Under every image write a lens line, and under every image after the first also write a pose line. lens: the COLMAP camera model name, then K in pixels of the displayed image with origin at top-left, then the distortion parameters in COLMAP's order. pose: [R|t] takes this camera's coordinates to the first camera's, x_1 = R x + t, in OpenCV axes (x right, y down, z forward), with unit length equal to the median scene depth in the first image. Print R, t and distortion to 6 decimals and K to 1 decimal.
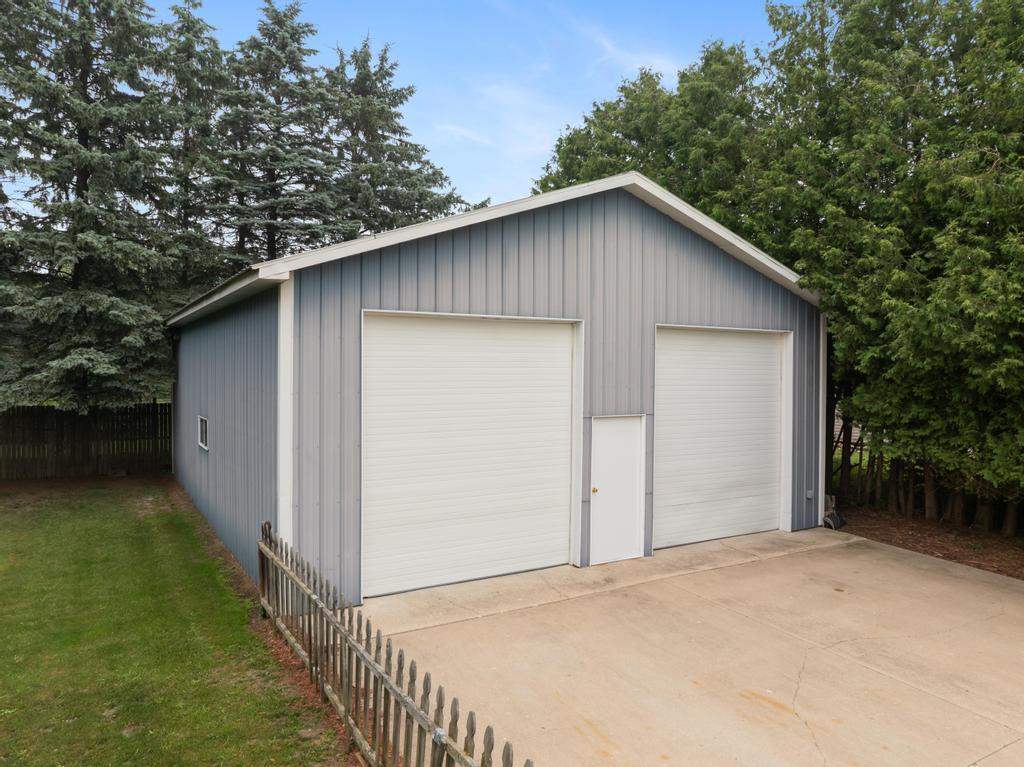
lens RADIAL K [[720.5, 0, 512.0], [0, 720.5, 383.5], [0, 0, 1]] dist [-0.032166, 0.003726]
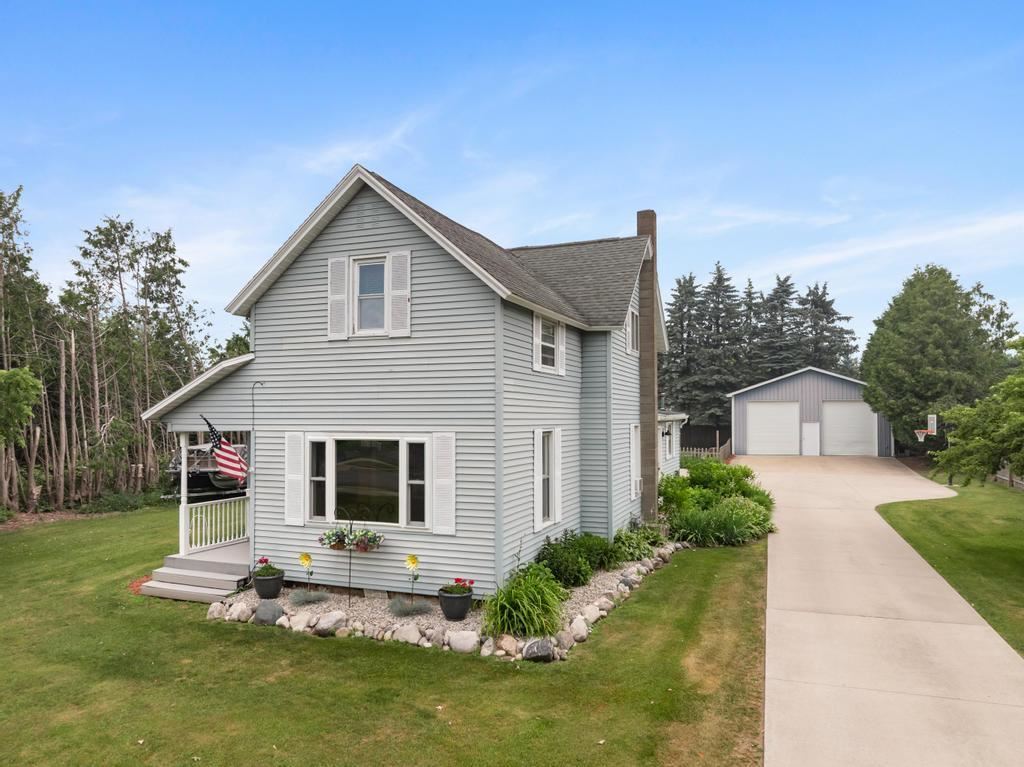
lens RADIAL K [[725.4, 0, 511.5], [0, 725.4, 410.0], [0, 0, 1]] dist [-0.039741, -0.000857]
pose [[0.625205, -0.017164, -0.780272, 2.454508], [-0.008638, 0.999545, -0.028909, 0.116322], [0.780413, 0.024814, 0.624772, -3.174581]]
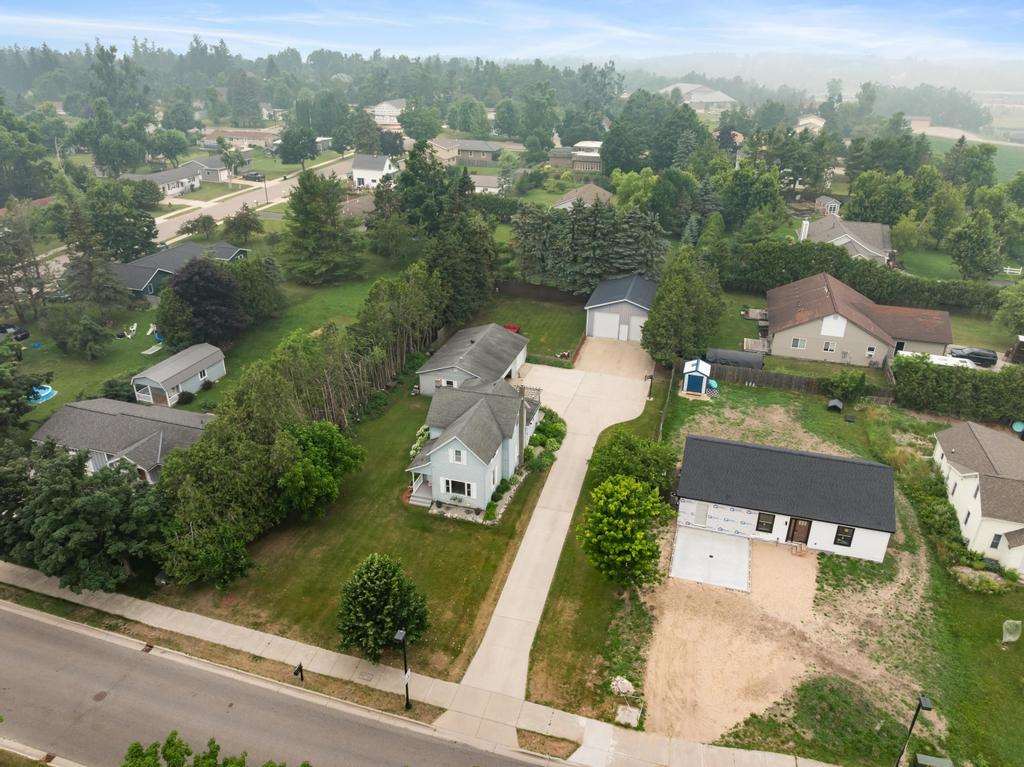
lens RADIAL K [[720.5, 0, 512.0], [0, 720.5, 383.5], [0, 0, 1]] dist [-0.032166, 0.003726]
pose [[0.681740, 0.323817, -0.656028, 5.270523], [-0.013905, 0.902283, 0.430919, -3.104498], [0.731462, -0.284652, 0.619626, -5.699489]]
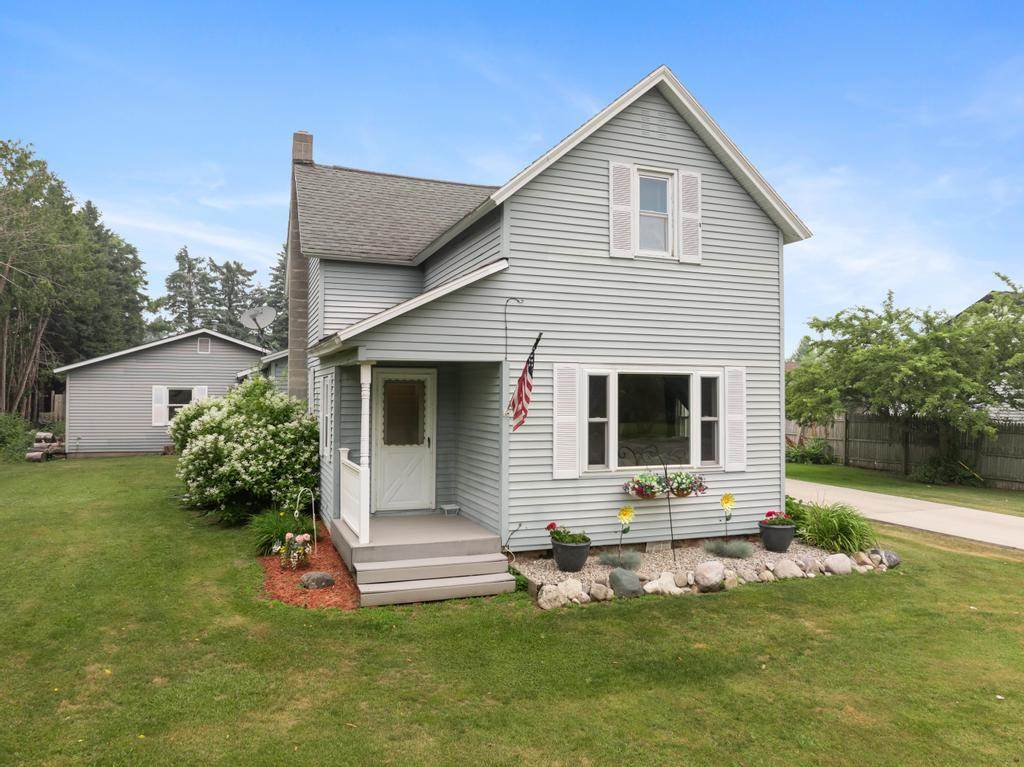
lens RADIAL K [[720.5, 0, 512.0], [0, 720.5, 383.5], [0, 0, 1]] dist [-0.032166, 0.003726]
pose [[0.985159, -0.010720, -0.171309, 1.373311], [0.003514, 0.999098, -0.042310, 0.189493], [0.171608, 0.041080, 0.984308, -3.675734]]
